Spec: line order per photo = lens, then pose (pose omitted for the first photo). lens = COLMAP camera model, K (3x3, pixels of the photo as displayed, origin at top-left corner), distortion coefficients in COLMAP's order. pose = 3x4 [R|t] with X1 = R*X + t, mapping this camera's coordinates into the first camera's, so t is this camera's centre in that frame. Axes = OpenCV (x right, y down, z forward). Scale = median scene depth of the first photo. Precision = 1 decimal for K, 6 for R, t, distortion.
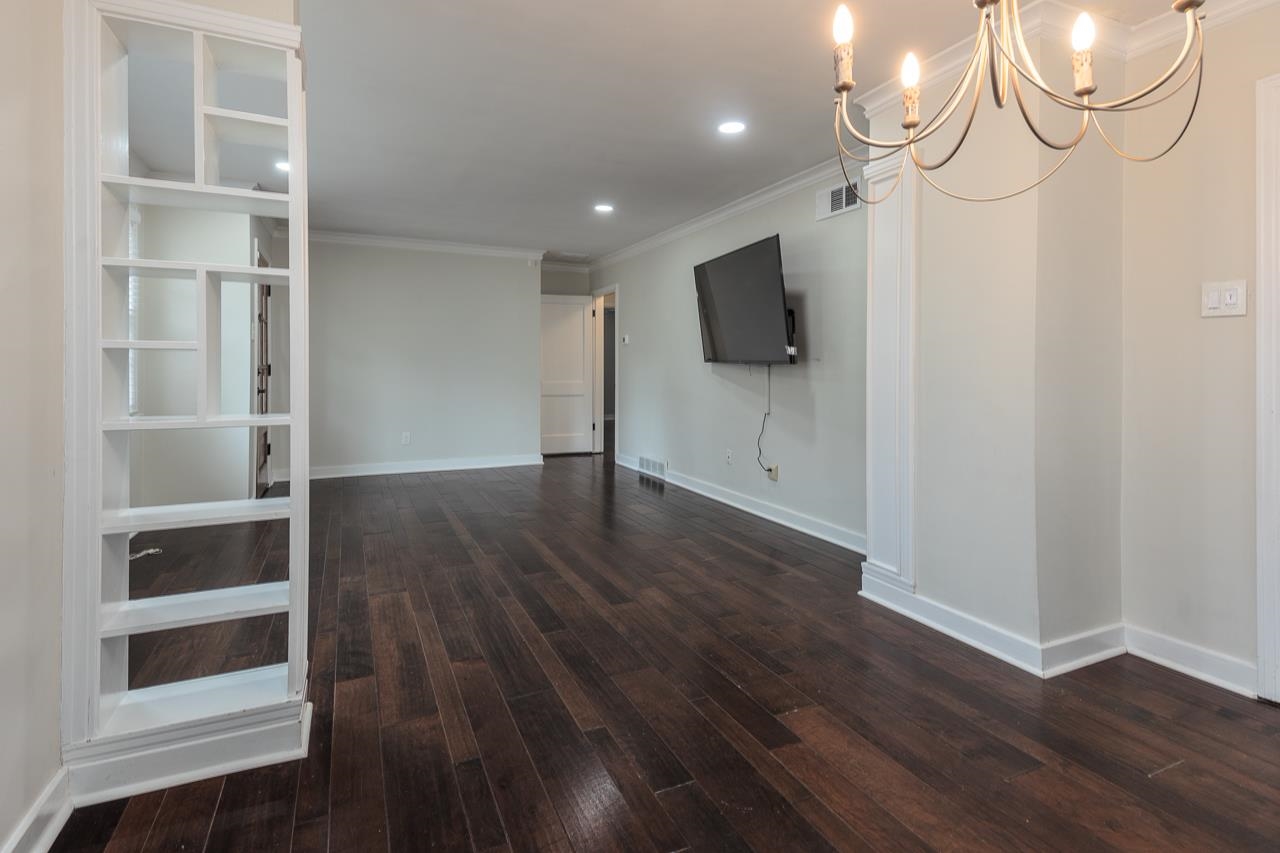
lens RADIAL K [[604.3, 0, 635.5], [0, 604.3, 366.9], [0, 0, 1]] dist [0.001184, 0.000125]
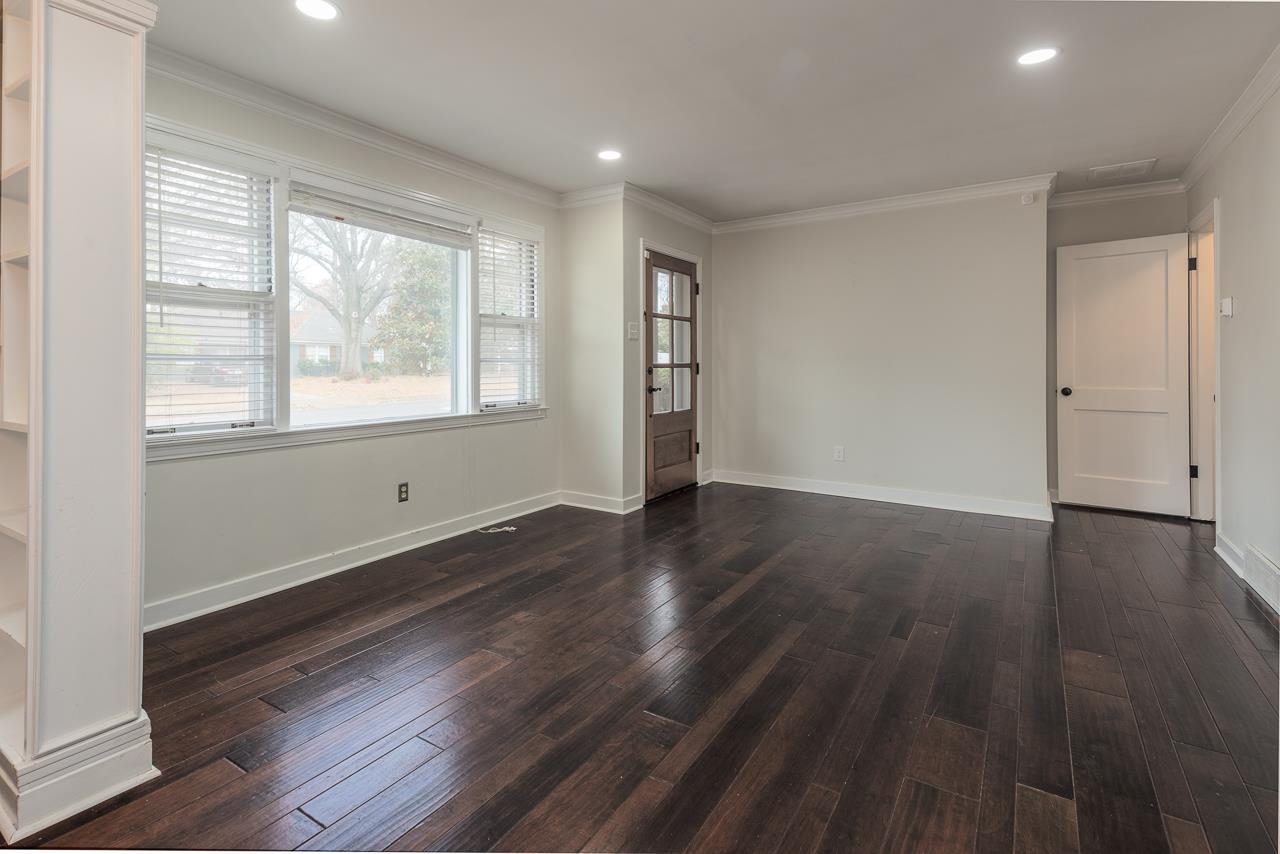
lens RADIAL K [[604.3, 0, 635.5], [0, 604.3, 367.4], [0, 0, 1]] dist [0.001184, 0.000125]
pose [[0.518847, -0.000663, -0.854867, 0.153243], [0.006799, 0.999971, 0.003351, -0.000612], [0.854840, -0.007551, 0.518837, 0.318916]]
